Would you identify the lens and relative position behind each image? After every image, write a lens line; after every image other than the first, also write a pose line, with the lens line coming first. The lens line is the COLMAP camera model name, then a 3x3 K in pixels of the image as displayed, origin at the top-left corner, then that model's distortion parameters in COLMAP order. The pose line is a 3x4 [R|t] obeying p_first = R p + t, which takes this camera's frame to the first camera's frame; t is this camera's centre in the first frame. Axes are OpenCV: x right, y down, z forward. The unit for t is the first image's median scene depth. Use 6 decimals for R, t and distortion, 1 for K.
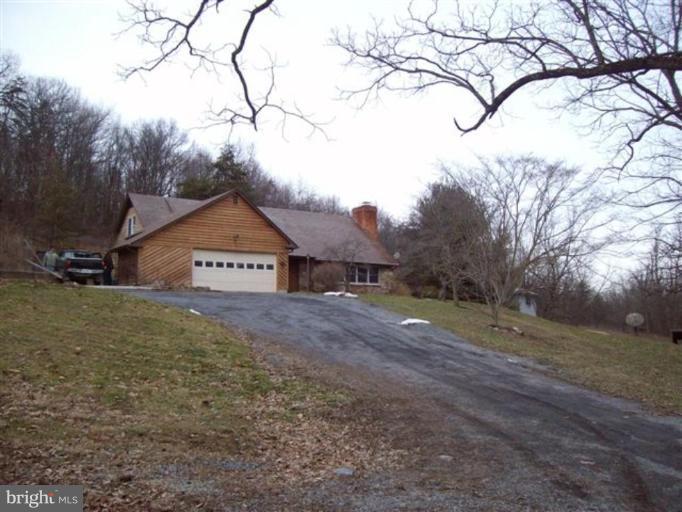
lens RADIAL K [[594.6, 0, 340.2], [0, 594.6, 272.3], [0, 0, 1]] dist [-0.250066, 0.000800]
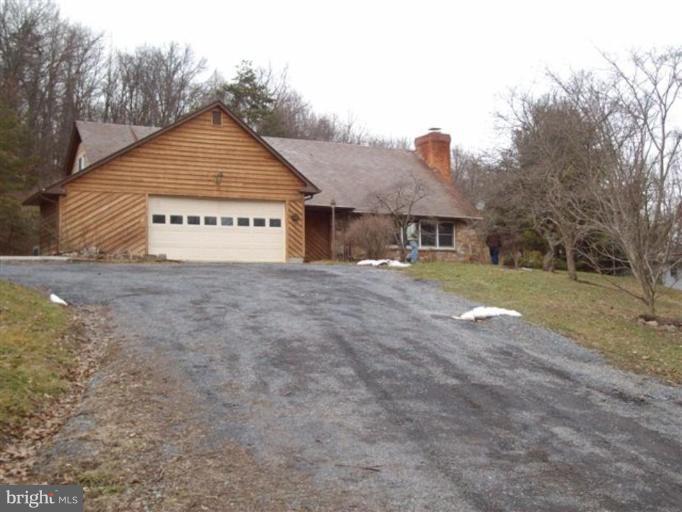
lens RADIAL K [[751.6, 0, 341.0], [0, 751.6, 256.0], [0, 0, 1]] dist [-0.168064, 0.011226]
pose [[0.994255, -0.016691, -0.105732, 0.036256], [0.019103, 0.999579, 0.021836, 0.010328], [0.105323, -0.023730, 0.994155, 0.192331]]
